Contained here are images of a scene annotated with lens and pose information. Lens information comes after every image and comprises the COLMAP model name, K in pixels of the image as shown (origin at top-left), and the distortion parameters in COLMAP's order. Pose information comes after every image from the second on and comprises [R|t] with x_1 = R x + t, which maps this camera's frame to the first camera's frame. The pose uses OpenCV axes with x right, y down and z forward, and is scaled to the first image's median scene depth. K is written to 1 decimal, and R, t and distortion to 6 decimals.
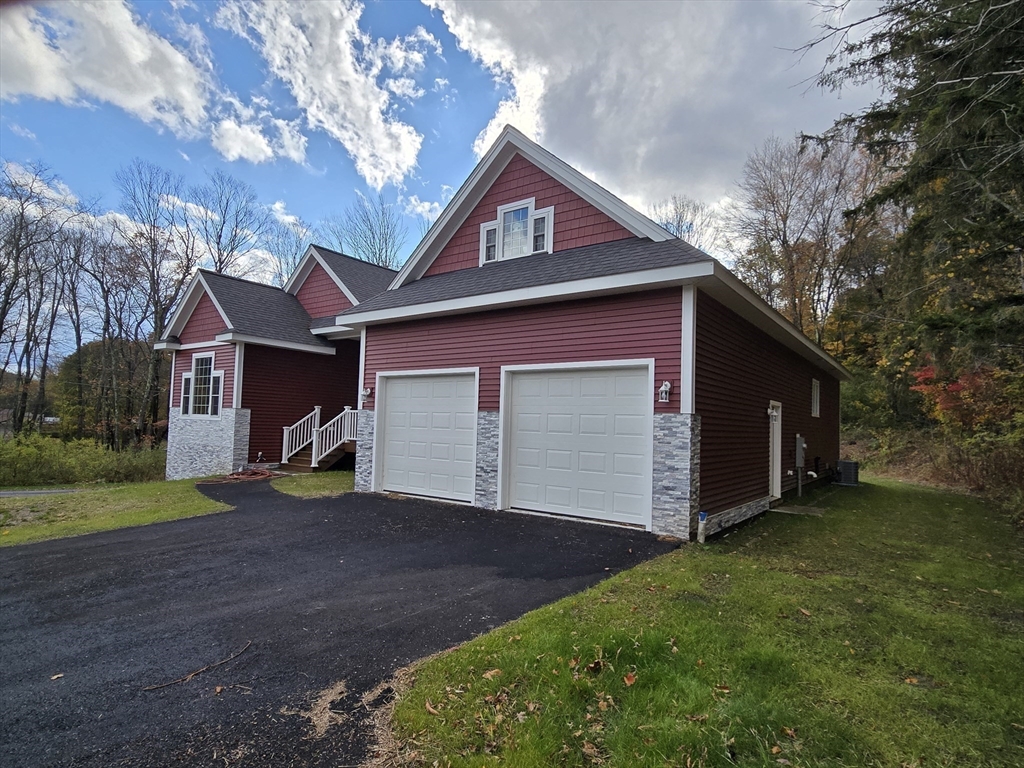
lens RADIAL K [[560.5, 0, 511.2], [0, 560.5, 398.5], [0, 0, 1]] dist [-0.001726, -0.000507]
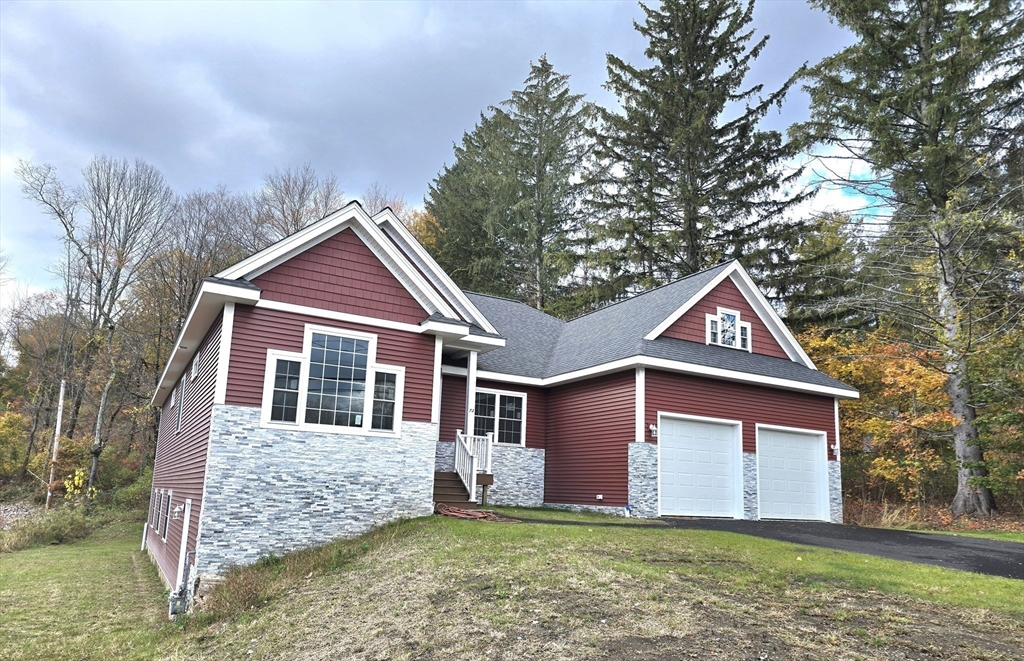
lens RADIAL K [[679.5, 0, 511.2], [0, 679.5, 387.0], [0, 0, 1]] dist [0.071383, -0.000442]
pose [[0.408387, 0.128997, 0.903648, -1.860220], [-0.069170, 0.991491, -0.110277, 0.089395], [-0.910184, -0.017470, 0.413835, 0.794478]]
